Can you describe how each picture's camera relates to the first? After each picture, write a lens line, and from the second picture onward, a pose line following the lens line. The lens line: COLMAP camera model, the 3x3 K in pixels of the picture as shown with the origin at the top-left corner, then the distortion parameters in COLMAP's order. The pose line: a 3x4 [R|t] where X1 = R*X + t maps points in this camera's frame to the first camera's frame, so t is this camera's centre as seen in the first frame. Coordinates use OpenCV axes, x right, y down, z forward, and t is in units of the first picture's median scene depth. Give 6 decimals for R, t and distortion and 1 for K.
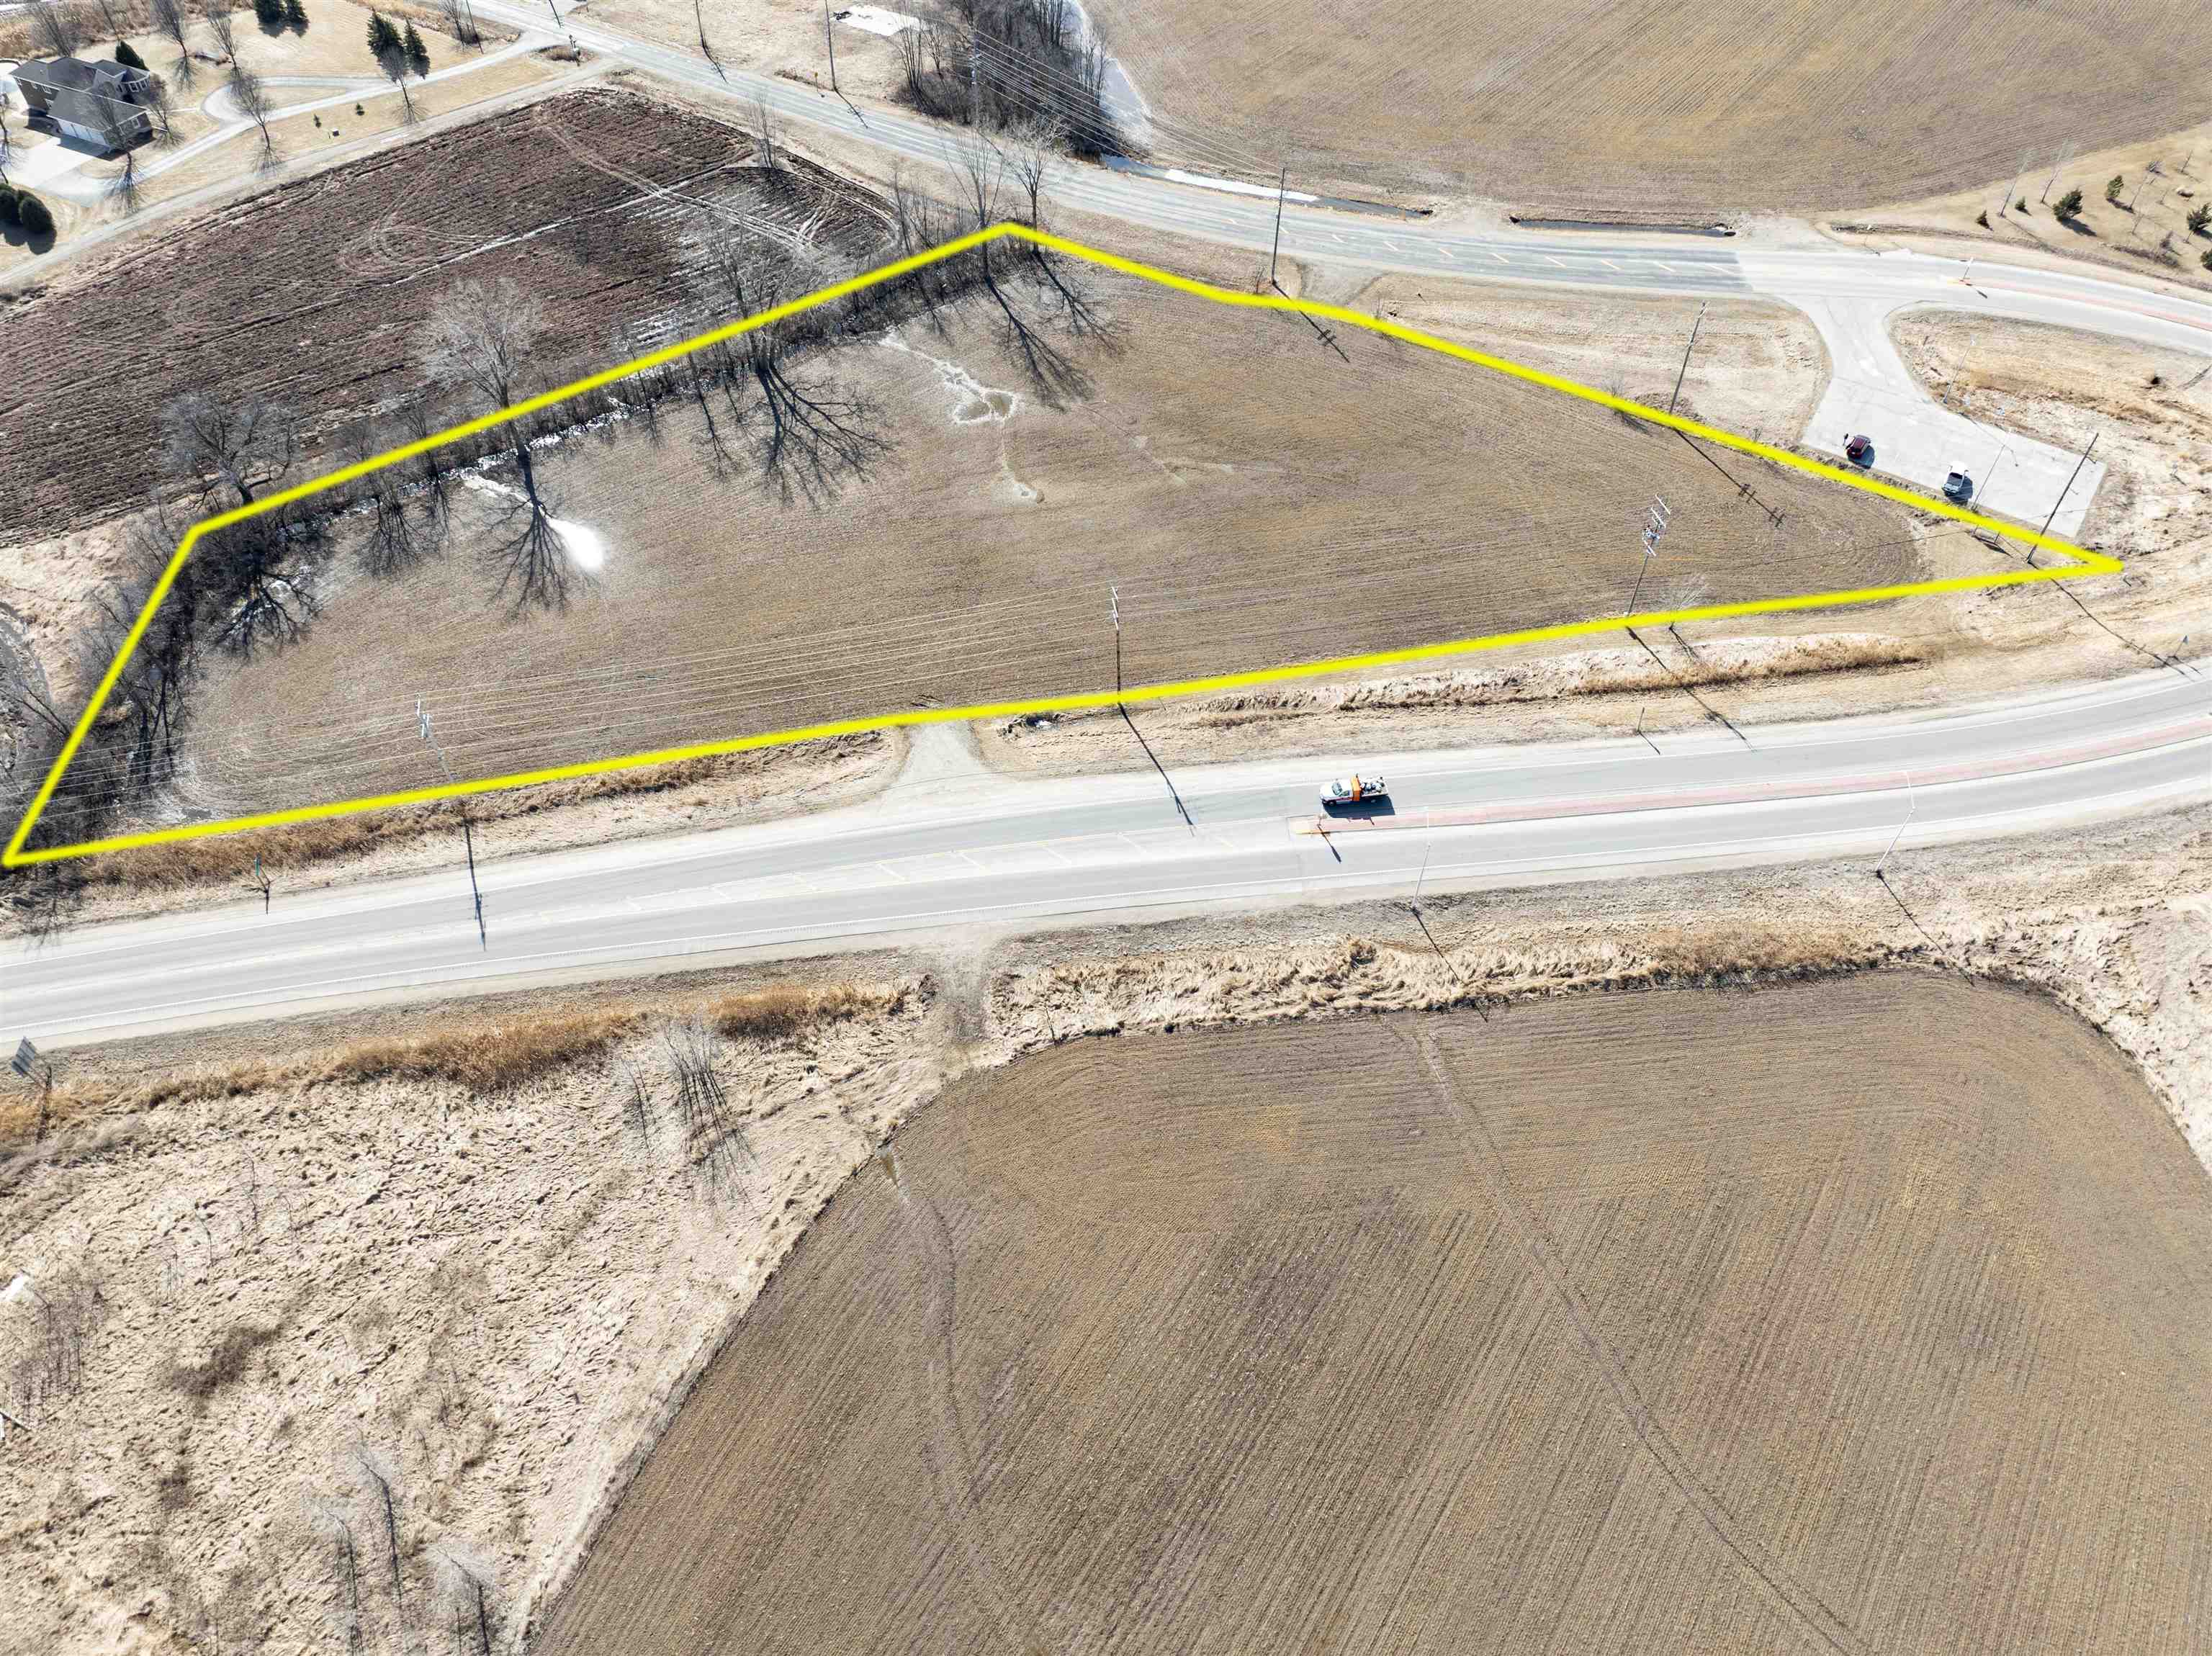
lens RADIAL K [[1528.6, 0, 1106.0], [0, 1528.6, 828.0], [0, 0, 1]] dist [-0.035834, 0.005524]
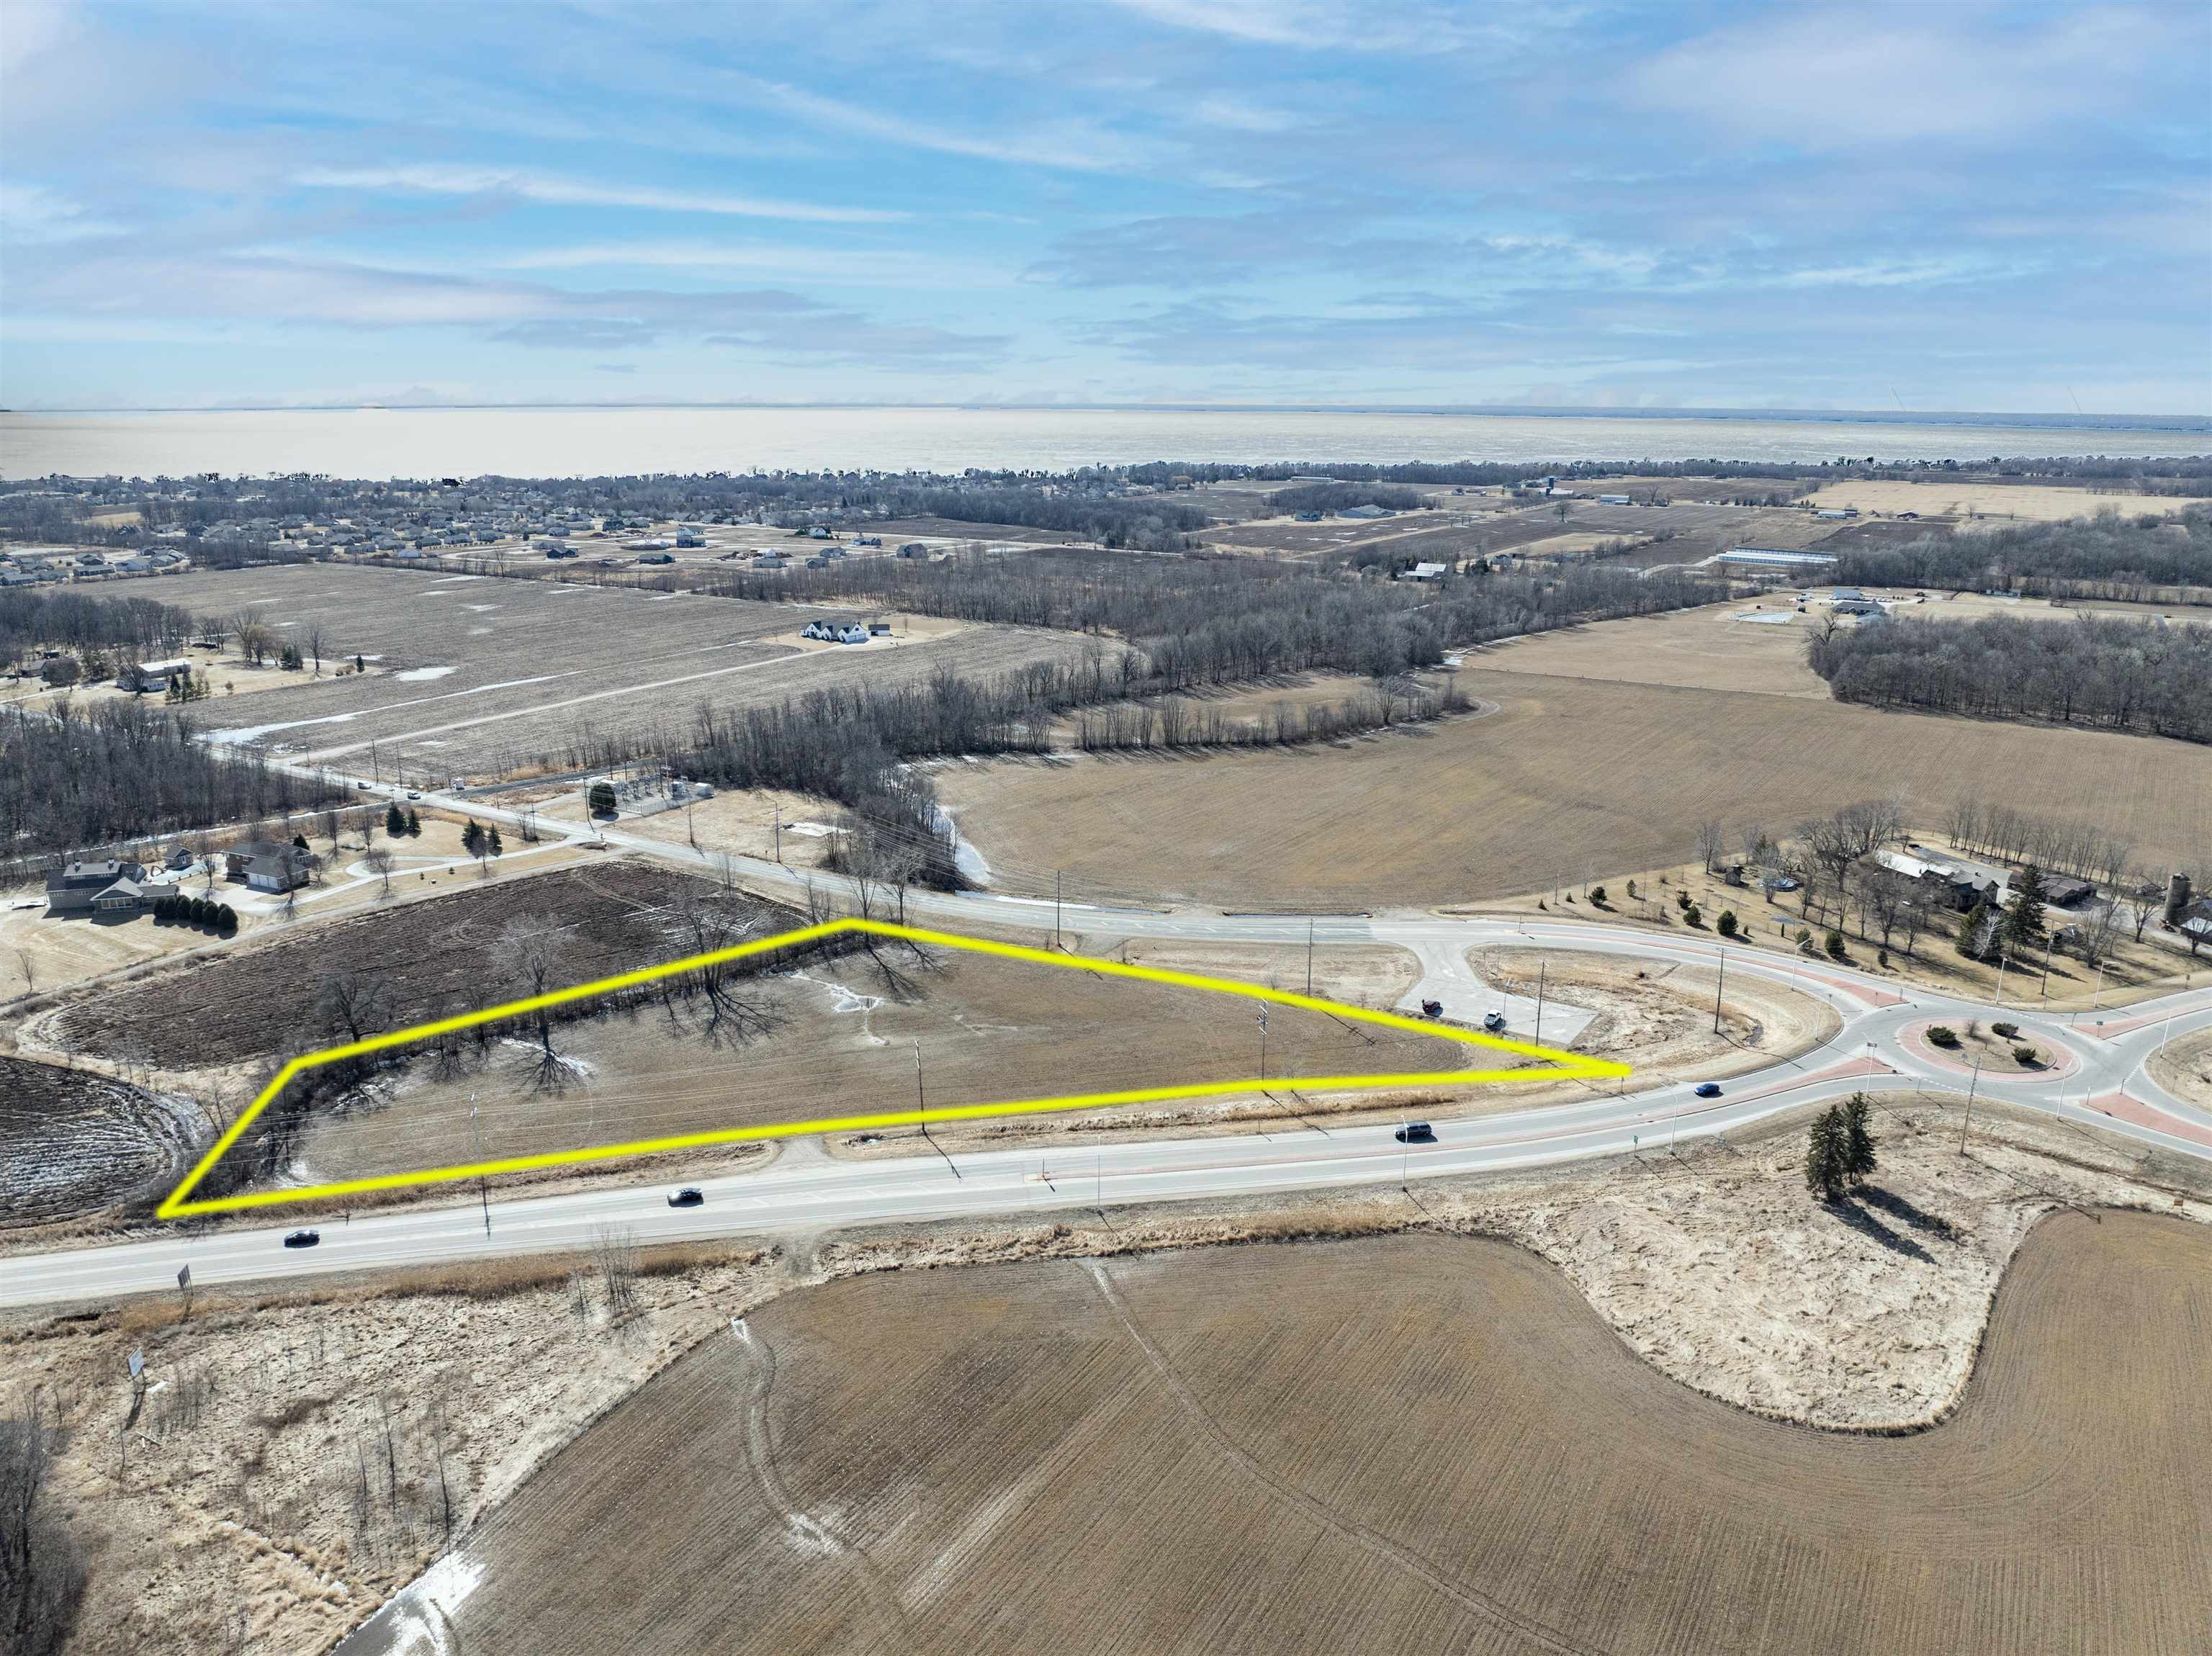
lens RADIAL K [[1528.6, 0, 1106.0], [0, 1528.6, 828.0], [0, 0, 1]] dist [-0.035834, 0.005524]
pose [[0.999125, -0.017369, 0.038039, 0.155315], [0.035300, 0.837994, -0.544537, 0.563594], [-0.022419, 0.545403, 0.837874, -0.501205]]
